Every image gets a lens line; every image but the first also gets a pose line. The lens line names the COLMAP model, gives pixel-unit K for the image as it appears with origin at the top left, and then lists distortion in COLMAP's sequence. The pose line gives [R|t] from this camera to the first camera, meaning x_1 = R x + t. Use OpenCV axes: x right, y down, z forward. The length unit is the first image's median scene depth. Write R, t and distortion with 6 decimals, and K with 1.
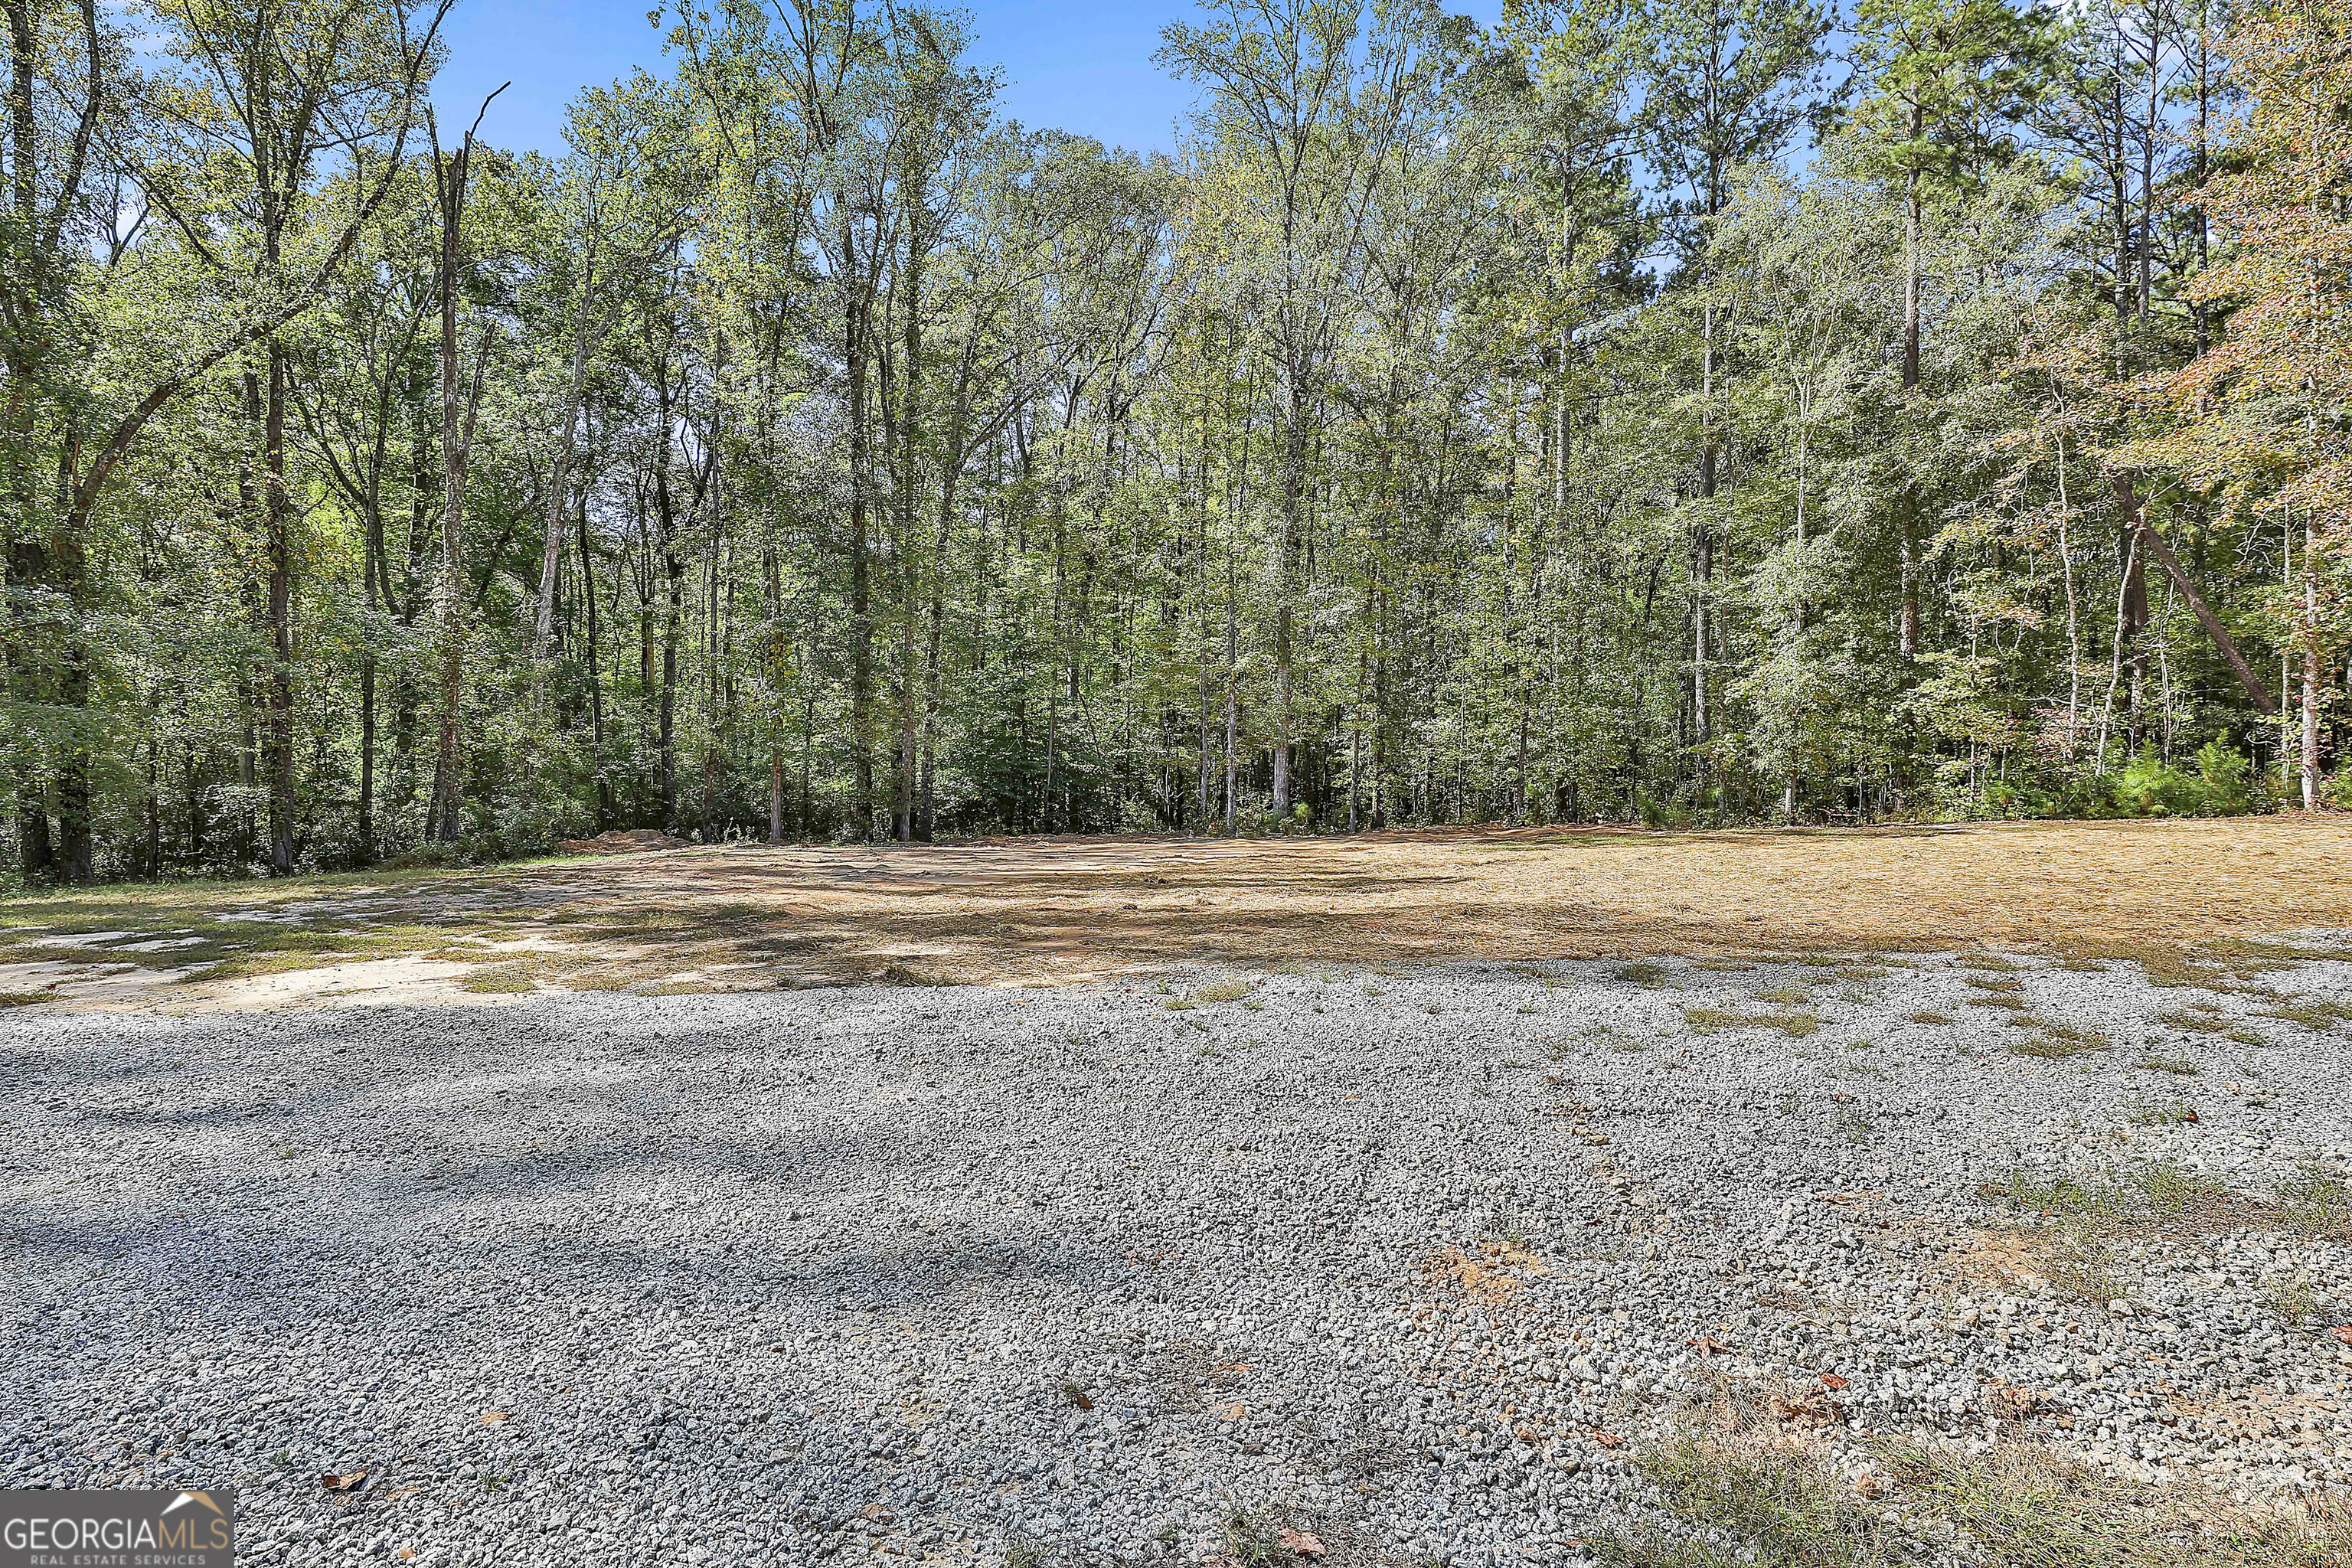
lens RADIAL K [[1144.1, 0, 1179.5], [0, 1144.1, 773.7], [0, 0, 1]] dist [-0.000758, 0.001921]
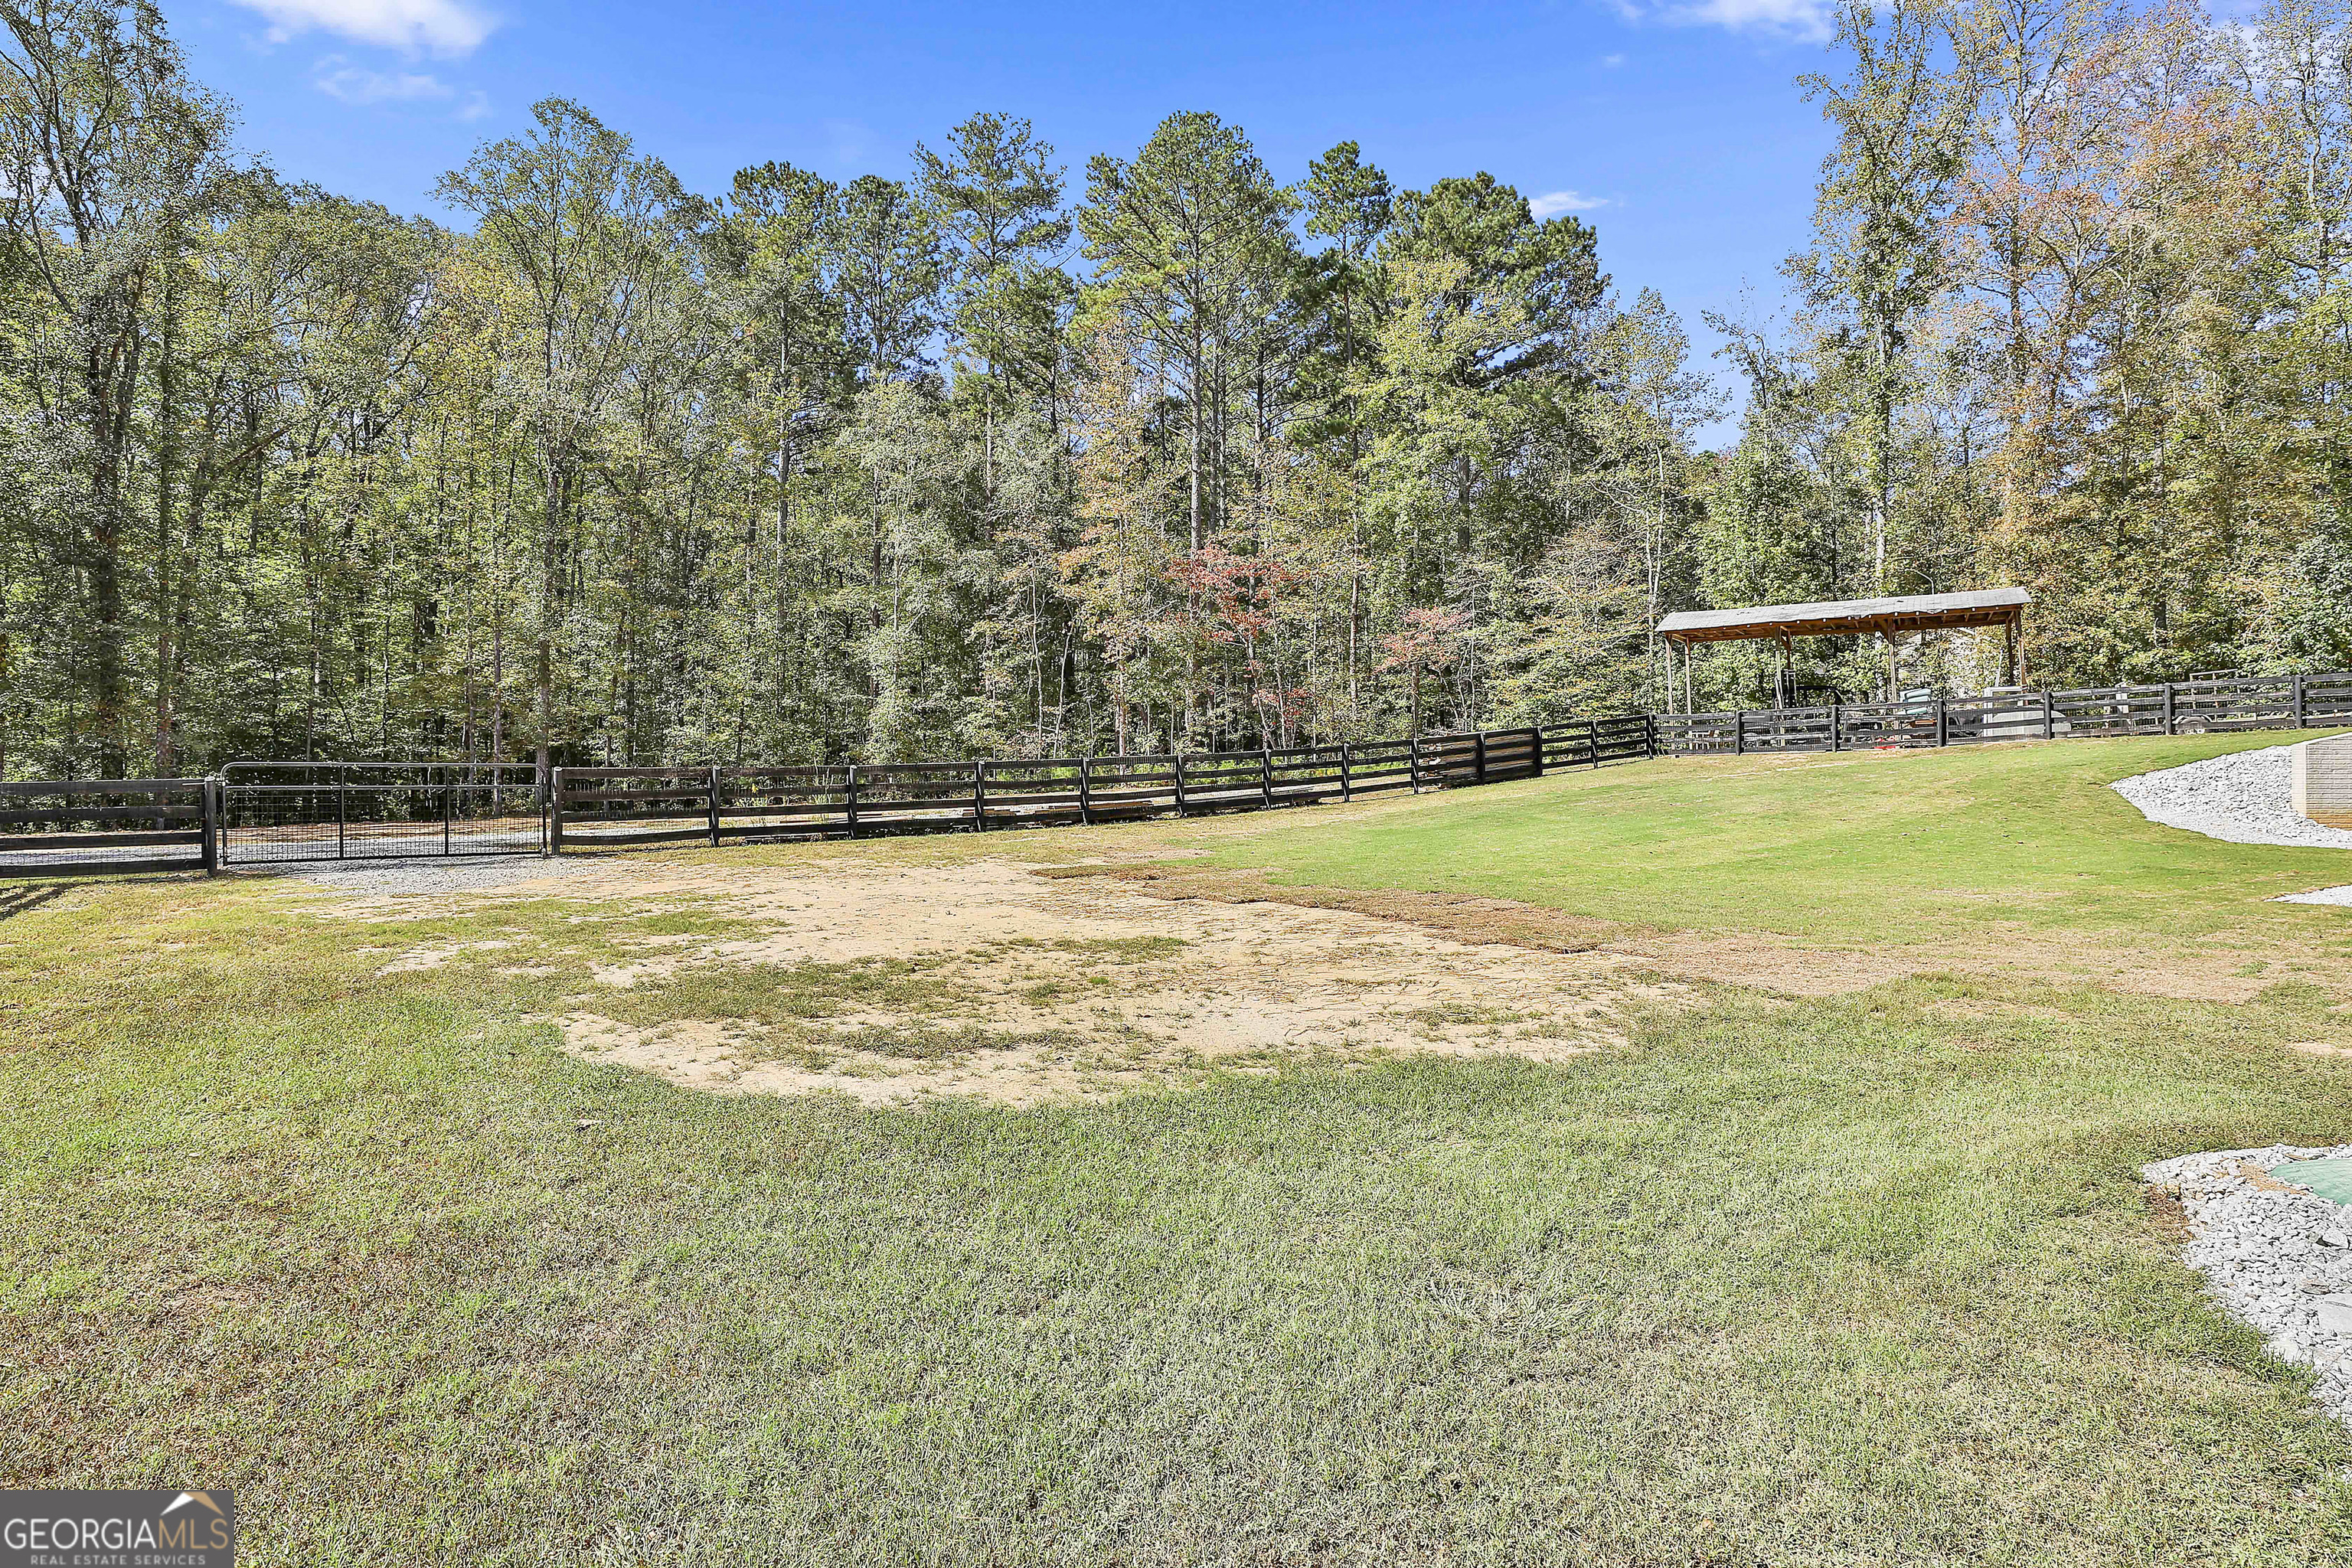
lens RADIAL K [[1239.1, 0, 1189.9], [0, 1239.1, 761.4], [0, 0, 1]] dist [0.003680, 0.000669]
pose [[0.845531, 0.007899, 0.533868, -0.033622], [0.002200, 0.999831, -0.018276, 0.017515], [-0.533922, 0.016627, 0.845370, -0.491149]]
